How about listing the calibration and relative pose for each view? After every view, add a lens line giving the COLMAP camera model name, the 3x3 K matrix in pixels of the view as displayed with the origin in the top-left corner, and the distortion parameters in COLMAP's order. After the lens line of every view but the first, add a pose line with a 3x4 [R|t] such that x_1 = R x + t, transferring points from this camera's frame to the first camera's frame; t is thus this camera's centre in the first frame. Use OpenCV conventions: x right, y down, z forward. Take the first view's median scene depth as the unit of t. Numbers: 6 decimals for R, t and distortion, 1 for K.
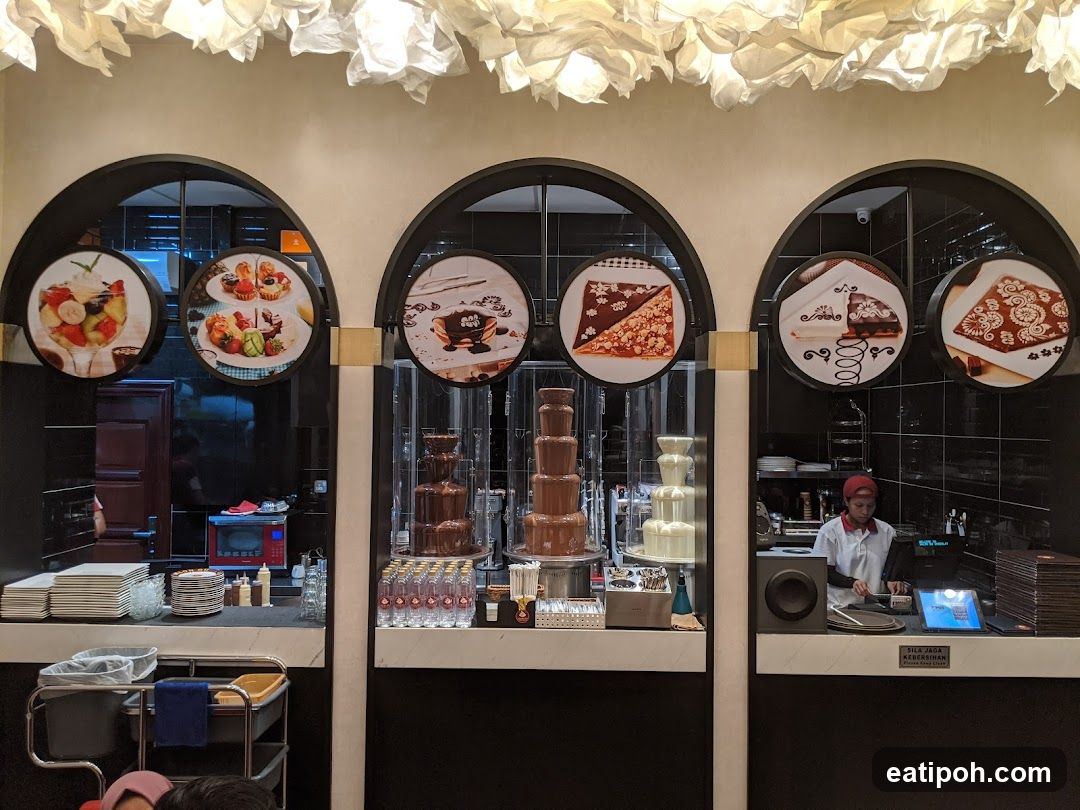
lens RADIAL K [[788.2, 0, 540.0], [0, 788.2, 405.0], [0, 0, 1]] dist [0.083844, -0.157723]
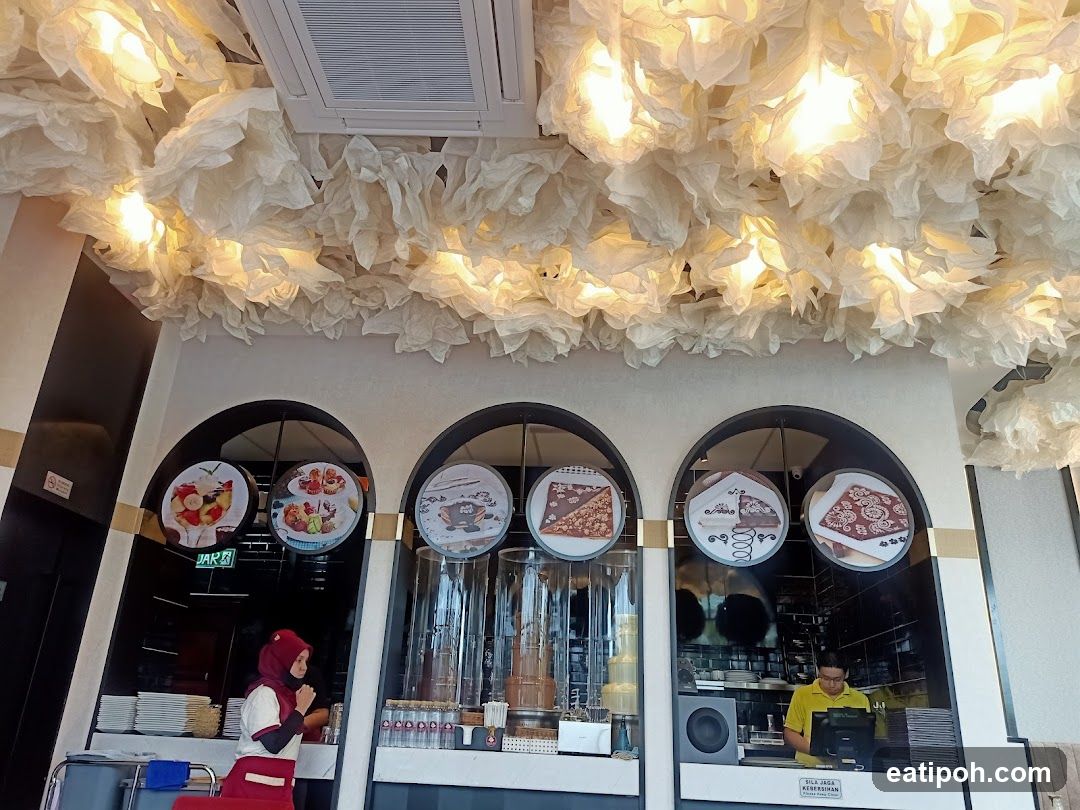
lens RADIAL K [[769.4, 0, 540.0], [0, 769.4, 405.0], [0, 0, 1]] dist [0.001010, -0.000267]
pose [[0.997498, 0.008845, -0.070146, 0.133958], [-0.033705, 0.931637, -0.361824, 0.209340], [0.062150, 0.363282, 0.929604, -0.323671]]
